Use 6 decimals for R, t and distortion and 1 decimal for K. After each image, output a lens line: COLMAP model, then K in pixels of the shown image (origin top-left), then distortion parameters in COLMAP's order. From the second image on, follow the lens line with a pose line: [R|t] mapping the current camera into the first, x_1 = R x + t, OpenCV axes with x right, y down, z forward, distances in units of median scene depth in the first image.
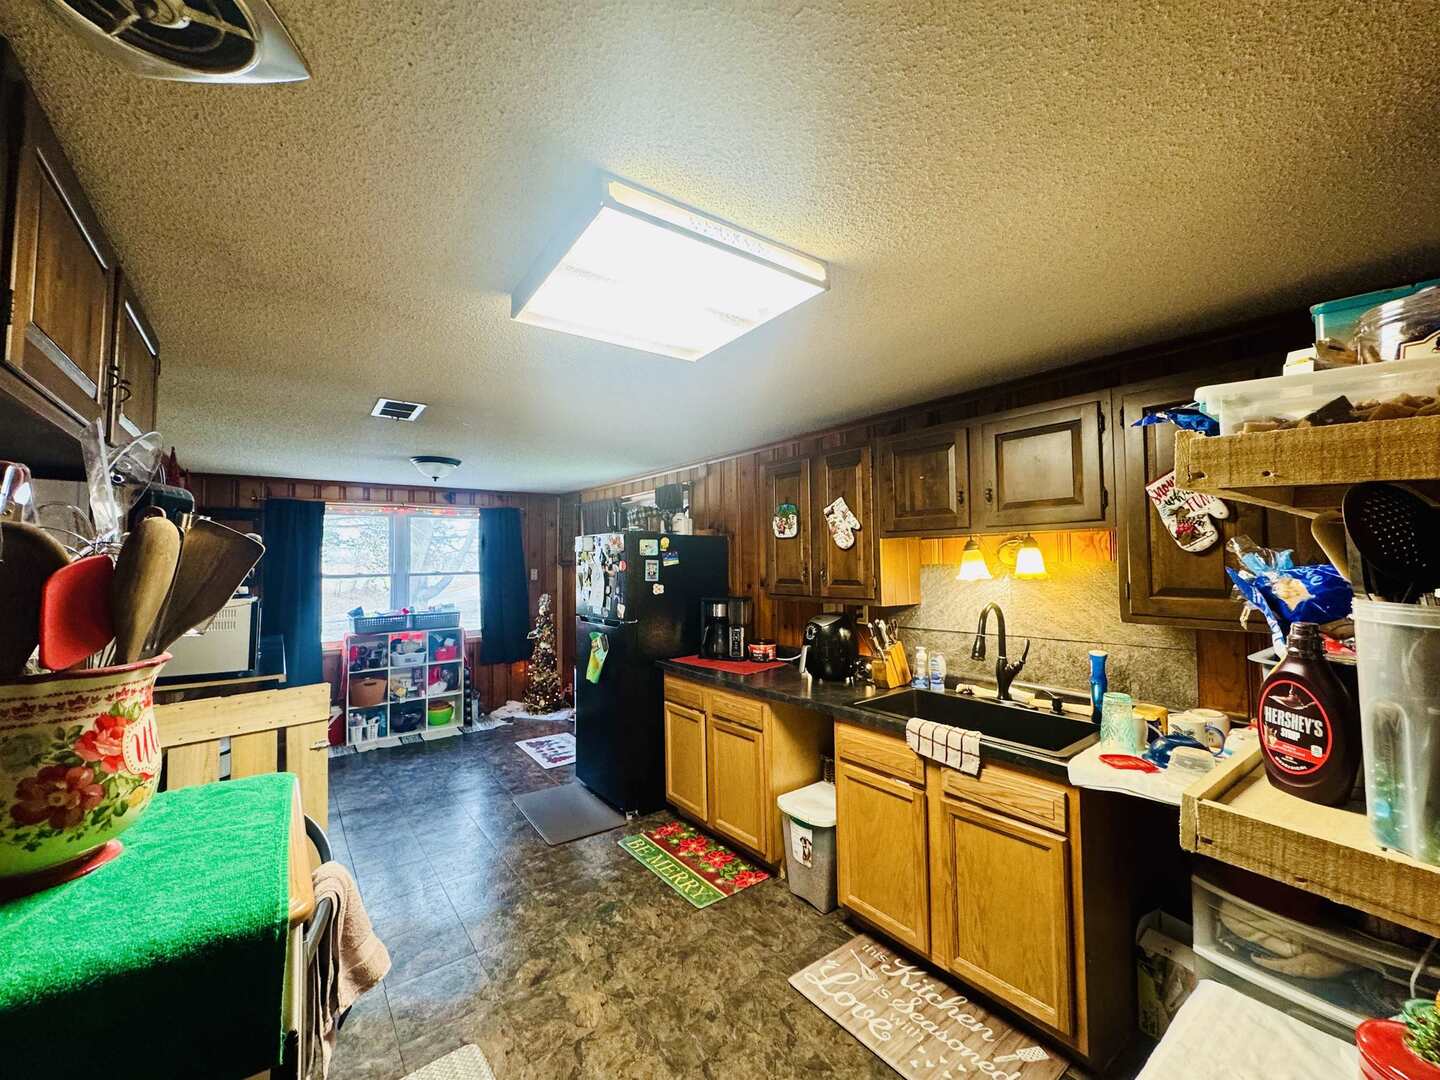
lens RADIAL K [[572.5, 0, 718.4], [0, 572.5, 540.0], [0, 0, 1]] dist [-0.001304, 0.000261]
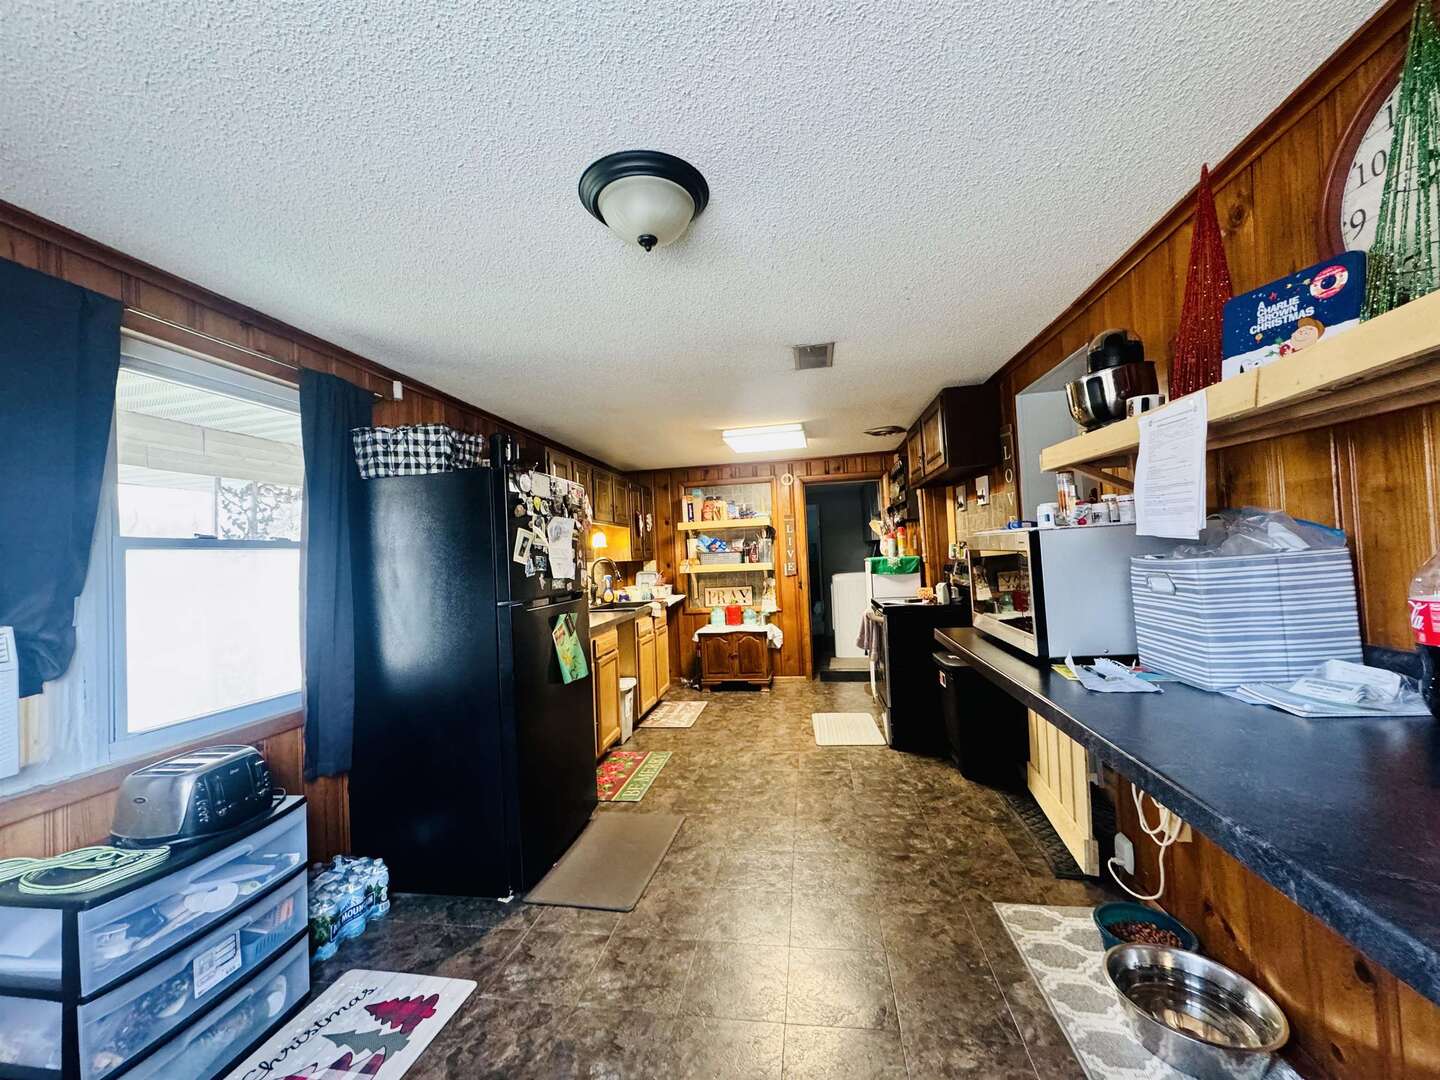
lens RADIAL K [[572.5, 0, 718.4], [0, 572.5, 540.0], [0, 0, 1]] dist [-0.001304, 0.000261]
pose [[-0.682383, 0.065716, 0.728035, -1.086763], [0.028904, 0.997598, -0.062956, 0.149705], [-0.730423, -0.021917, -0.682643, 1.681531]]
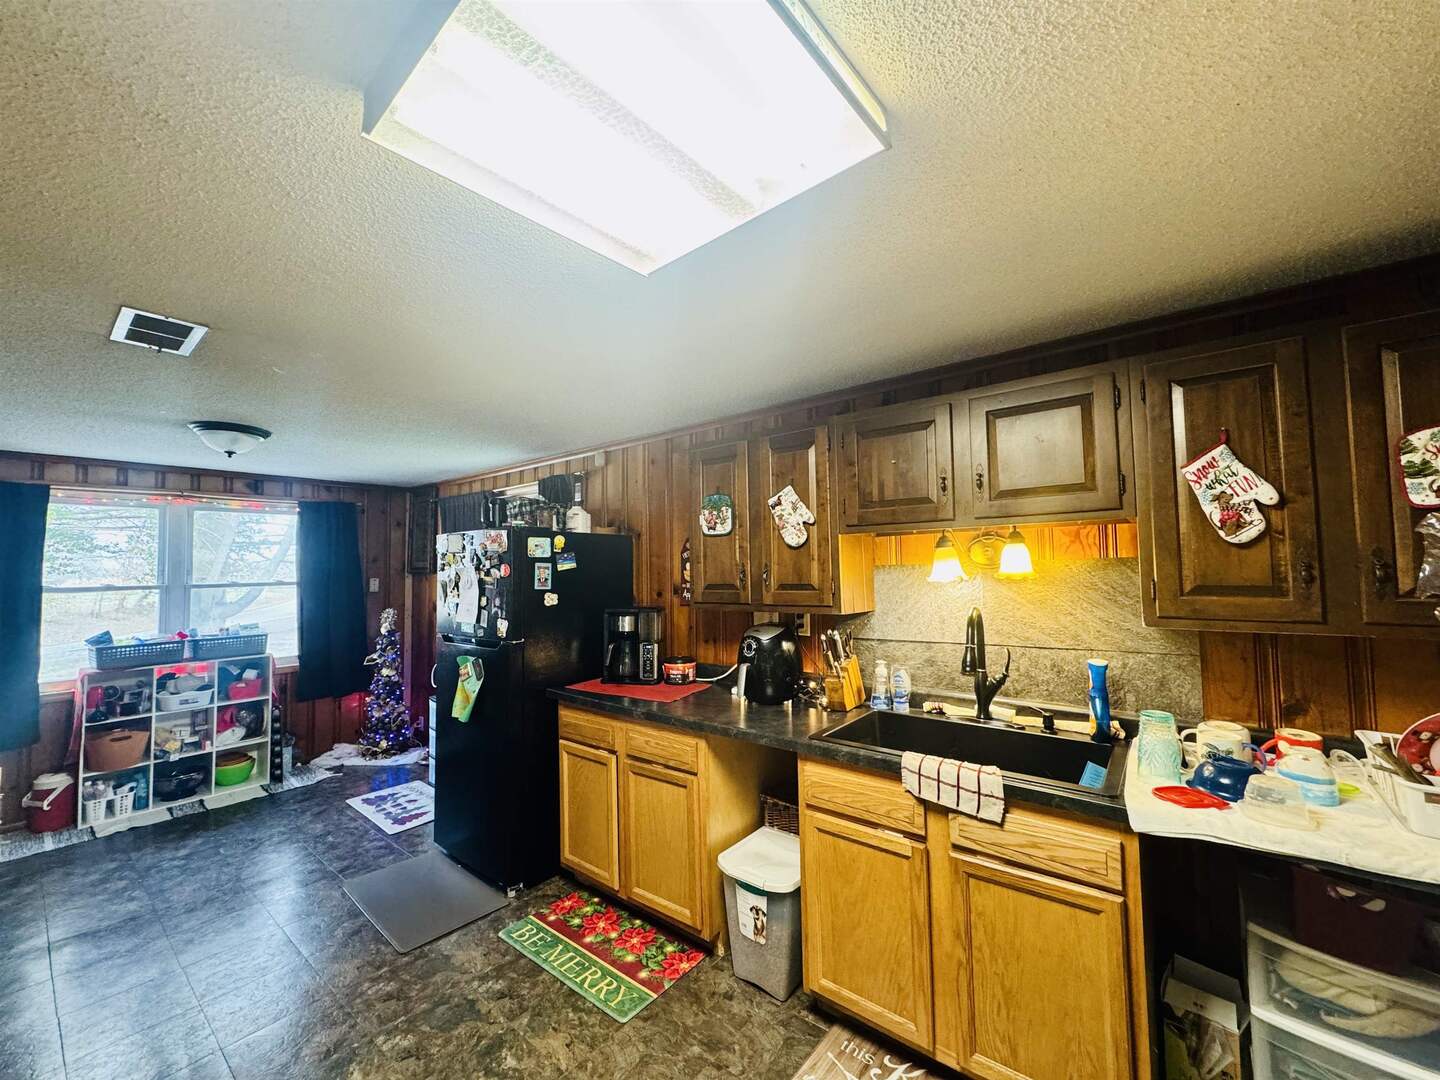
lens RADIAL K [[572.5, 0, 718.4], [0, 572.5, 540.0], [0, 0, 1]] dist [-0.001304, 0.000261]
pose [[0.971951, 0.007629, 0.235060, -0.079497], [-0.003556, 0.999836, -0.017743, 0.019346], [-0.235157, 0.016409, 0.971819, 0.196197]]
